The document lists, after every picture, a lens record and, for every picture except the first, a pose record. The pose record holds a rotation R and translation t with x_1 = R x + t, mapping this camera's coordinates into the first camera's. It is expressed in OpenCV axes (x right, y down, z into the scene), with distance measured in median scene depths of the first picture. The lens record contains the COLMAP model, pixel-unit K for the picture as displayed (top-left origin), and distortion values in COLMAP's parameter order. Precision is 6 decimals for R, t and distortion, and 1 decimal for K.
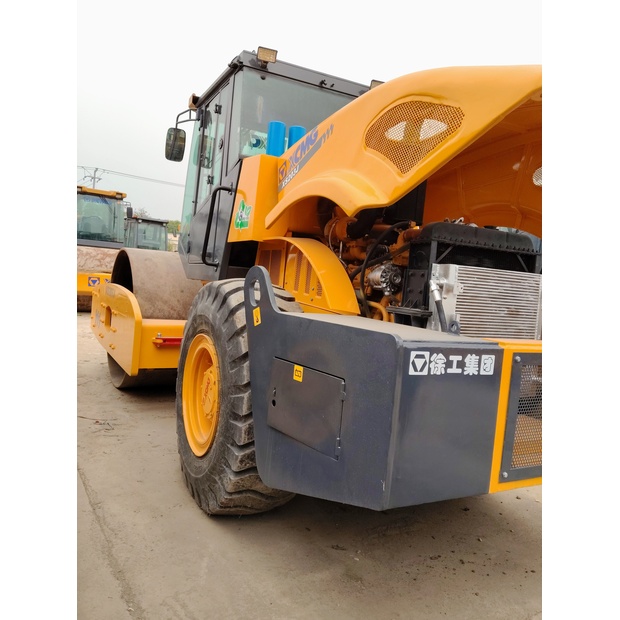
lens RADIAL K [[522.6, 0, 310.0], [0, 522.6, 310.0], [0, 0, 1]] dist [0.061053, -0.125299]
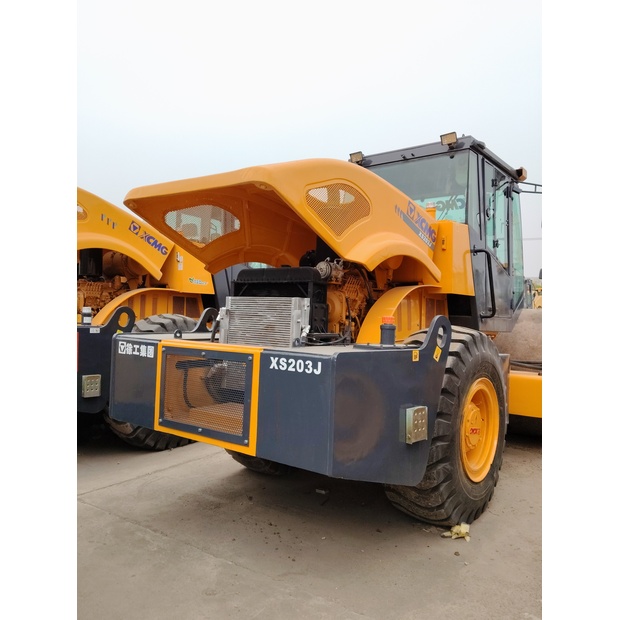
lens RADIAL K [[522.6, 0, 310.0], [0, 522.6, 310.0], [0, 0, 1]] dist [0.061053, -0.125299]
pose [[0.416169, -0.073540, -0.906309, 1.787121], [-0.056177, 0.992741, -0.106350, 0.100835], [0.907550, 0.095173, 0.409017, 0.619438]]
